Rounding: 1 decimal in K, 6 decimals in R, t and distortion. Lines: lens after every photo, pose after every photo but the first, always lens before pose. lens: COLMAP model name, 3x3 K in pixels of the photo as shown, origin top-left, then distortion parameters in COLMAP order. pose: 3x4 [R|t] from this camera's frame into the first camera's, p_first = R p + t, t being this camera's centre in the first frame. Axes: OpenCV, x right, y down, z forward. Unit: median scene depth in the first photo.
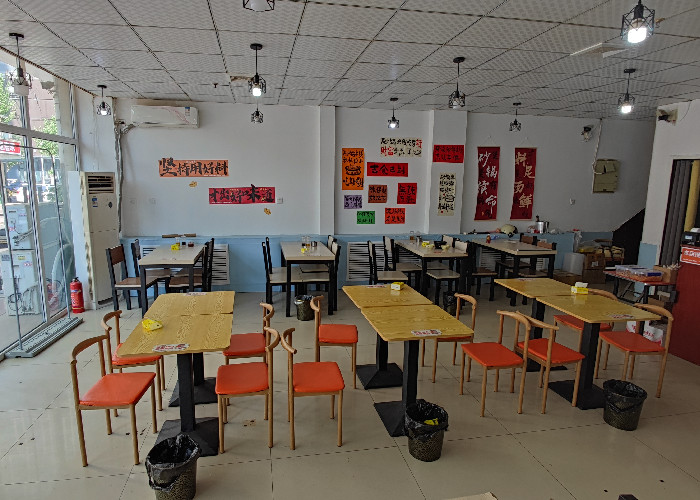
lens RADIAL K [[417.7, 0, 347.8], [0, 417.7, 250.4], [0, 0, 1]] dist [-0.000296, -0.000368]
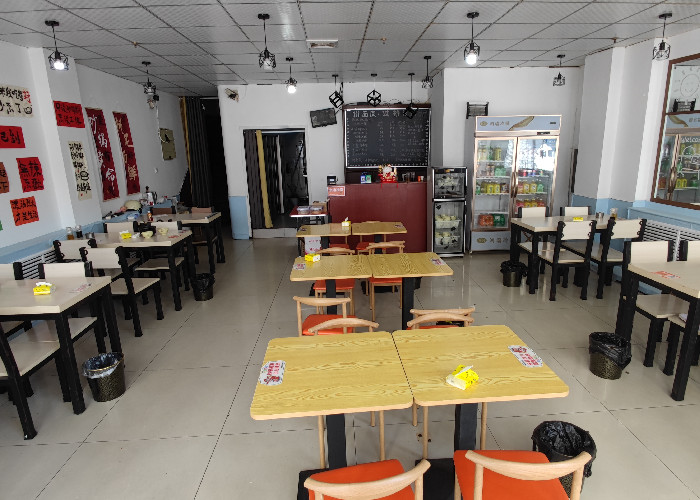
lens RADIAL K [[410.1, 0, 353.2], [0, 410.1, 249.5], [0, 0, 1]] dist [-0.007216, -0.000874]
pose [[0.144654, -0.257970, 0.955263, -0.422431], [0.190717, 0.954583, 0.228907, -0.074006], [-0.970929, 0.149072, 0.187283, 0.411041]]
